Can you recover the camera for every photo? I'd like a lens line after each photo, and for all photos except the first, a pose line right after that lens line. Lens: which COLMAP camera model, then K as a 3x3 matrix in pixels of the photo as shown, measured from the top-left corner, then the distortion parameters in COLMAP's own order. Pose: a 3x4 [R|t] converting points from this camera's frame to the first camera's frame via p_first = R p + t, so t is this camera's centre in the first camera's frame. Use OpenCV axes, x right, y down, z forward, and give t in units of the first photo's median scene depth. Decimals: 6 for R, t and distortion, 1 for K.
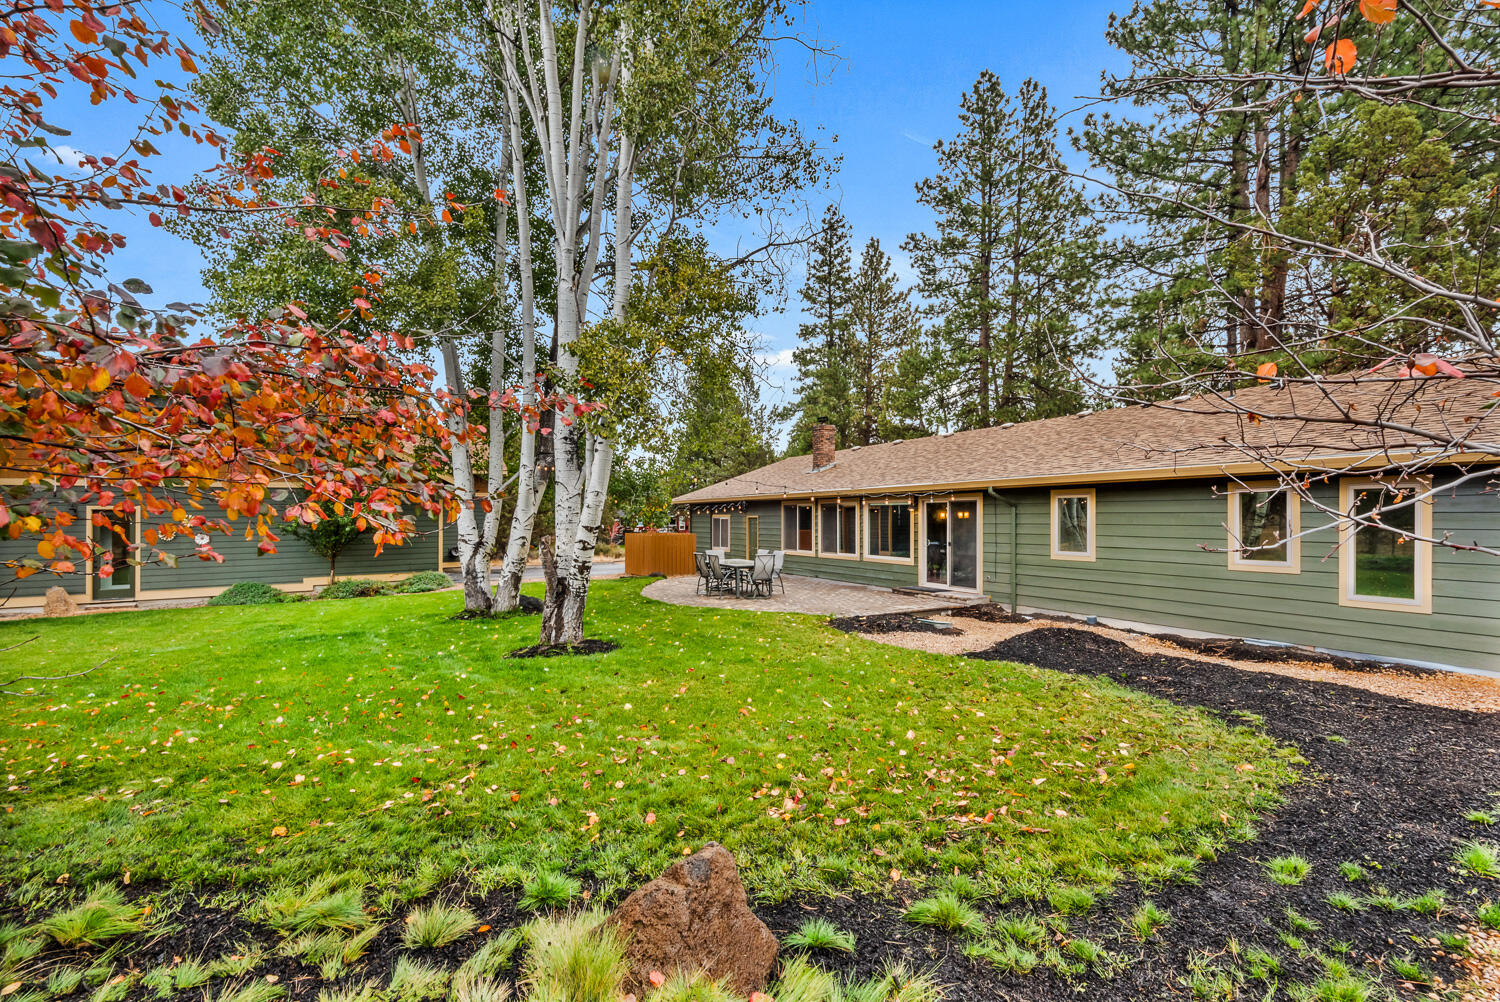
lens RADIAL K [[756.3, 0, 750.0], [0, 756.3, 501.0], [0, 0, 1]] dist [-0.001283, -0.000130]
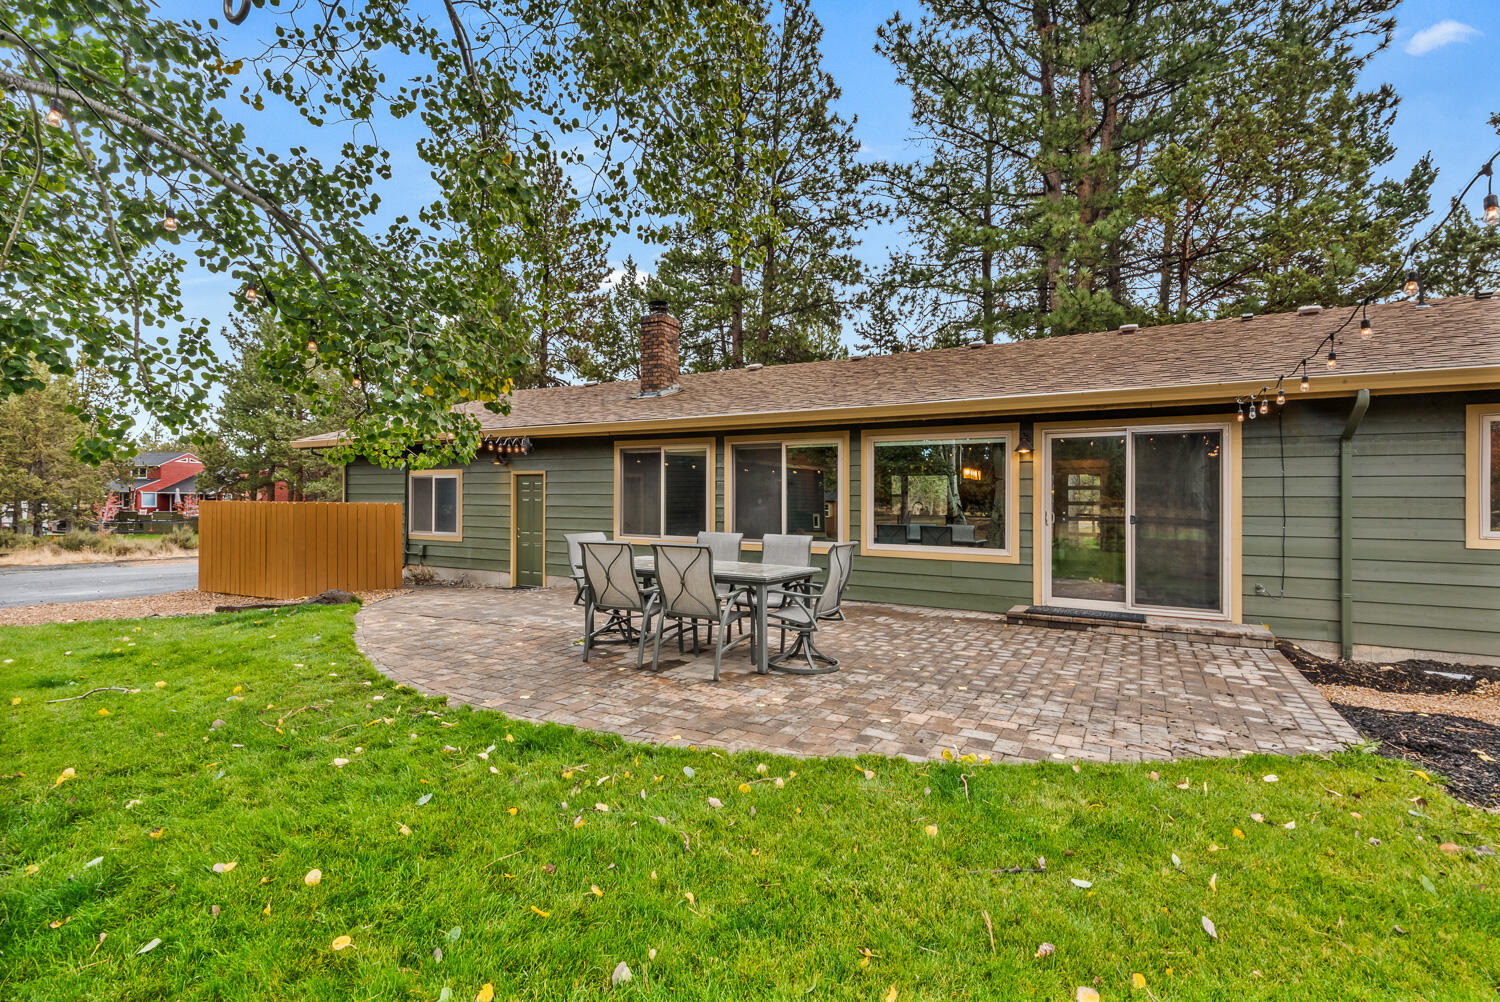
lens RADIAL K [[756.3, 0, 750.0], [0, 756.3, 501.0], [0, 0, 1]] dist [-0.001283, -0.000130]
pose [[0.857454, -0.006810, 0.514515, -0.172775], [-0.013065, 0.999302, 0.034999, 0.026241], [-0.514395, -0.036732, 0.856767, 0.603564]]
